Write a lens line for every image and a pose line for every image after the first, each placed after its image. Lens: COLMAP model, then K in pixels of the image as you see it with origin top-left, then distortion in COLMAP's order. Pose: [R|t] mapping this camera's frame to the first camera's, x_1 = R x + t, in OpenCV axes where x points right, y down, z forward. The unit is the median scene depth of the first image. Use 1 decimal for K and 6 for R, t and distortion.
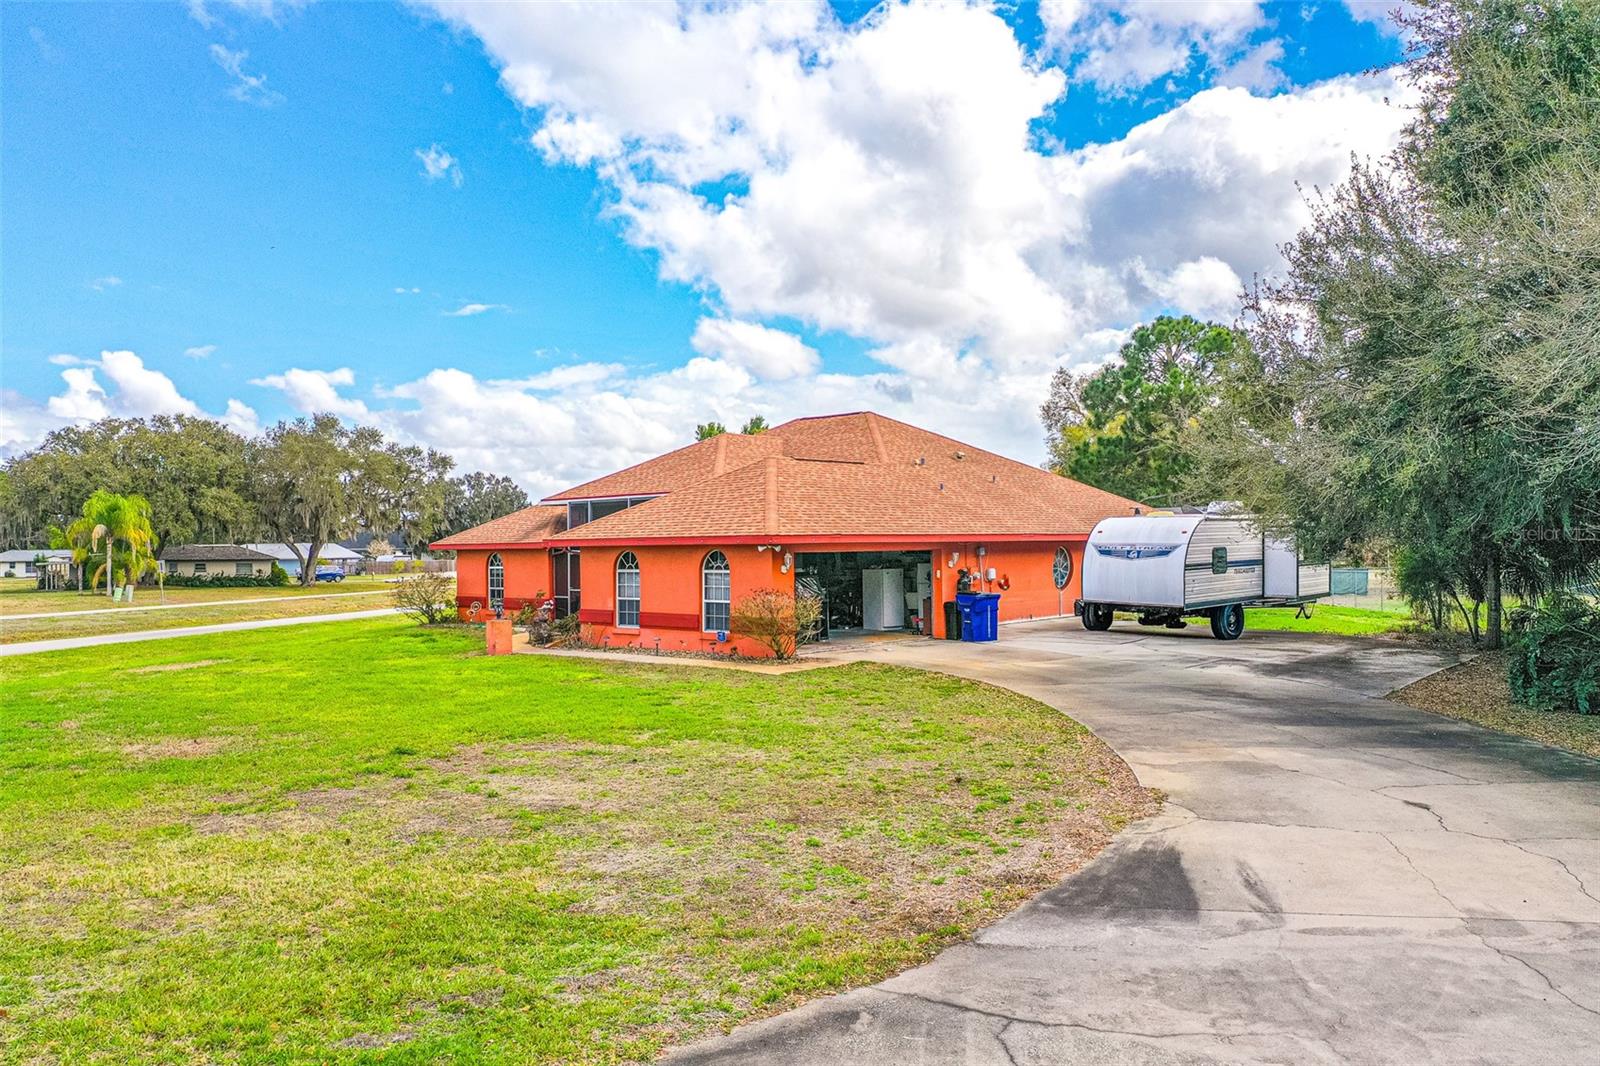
lens RADIAL K [[1264.2, 0, 800.0], [0, 1264.2, 533.0], [0, 0, 1]] dist [0.001580, 0.001271]
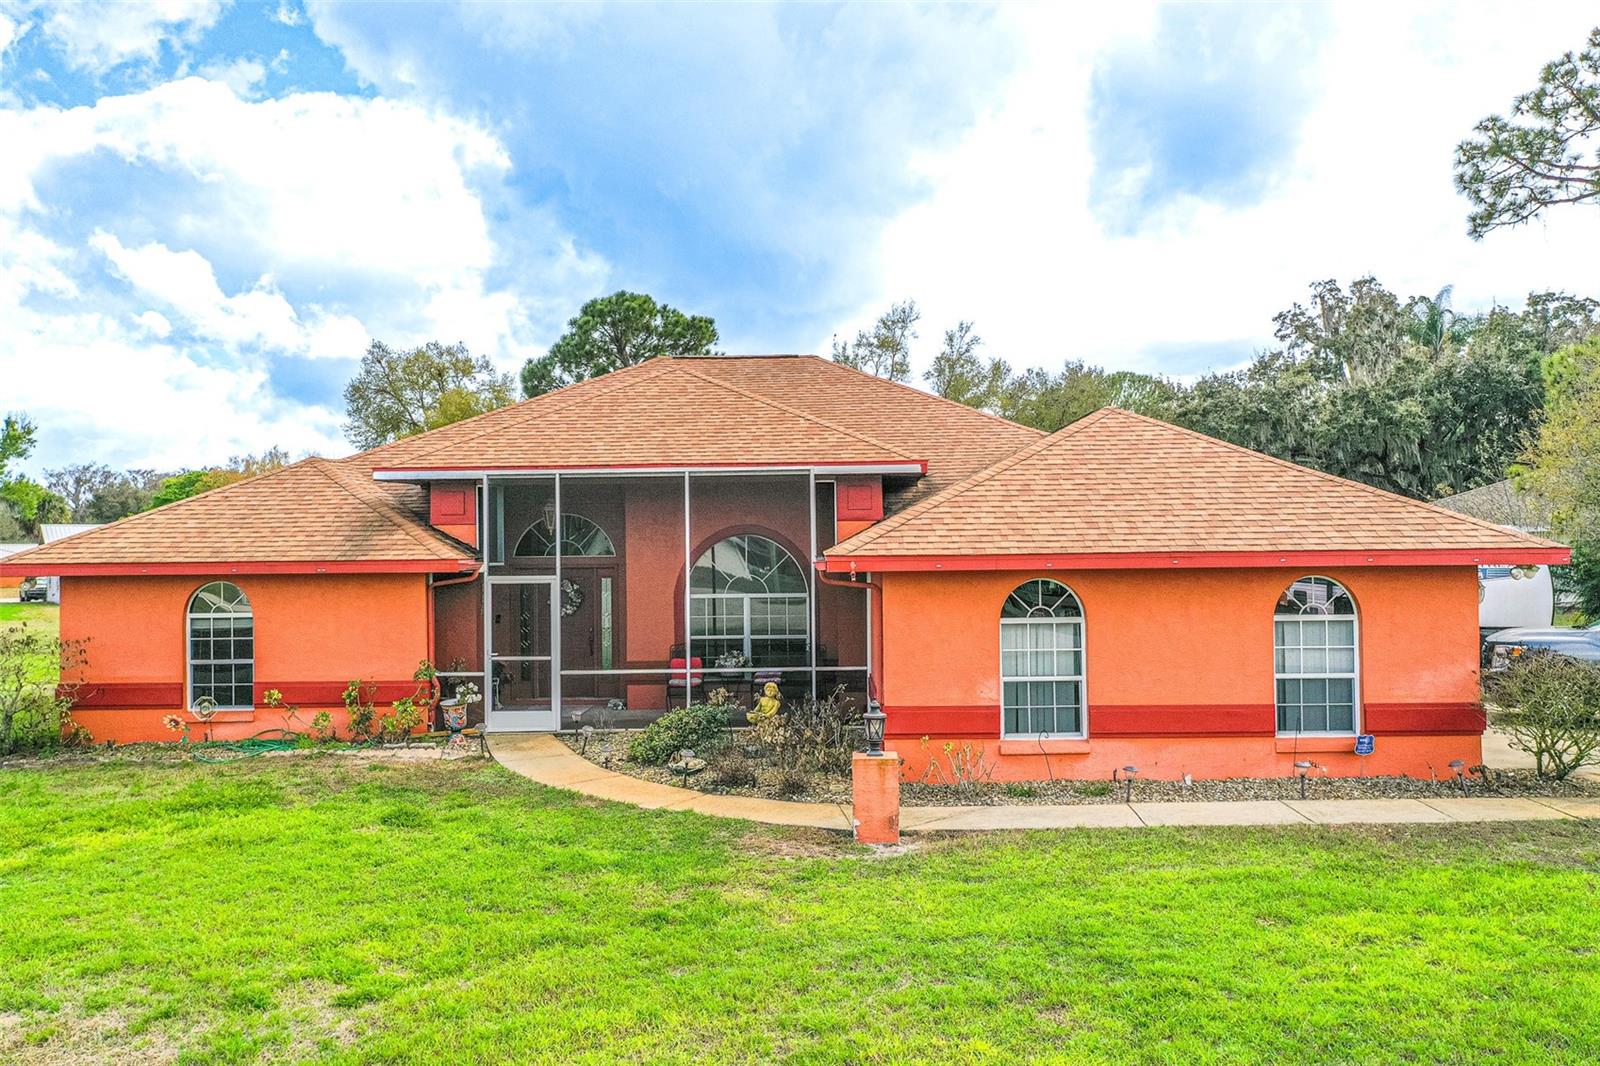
lens RADIAL K [[1264.2, 0, 800.0], [0, 1264.2, 533.0], [0, 0, 1]] dist [0.001580, 0.001271]
pose [[0.723260, 0.019273, 0.690307, -0.528855], [-0.009718, 0.999796, -0.017732, 0.005576], [-0.690508, 0.006117, 0.723299, 0.701743]]
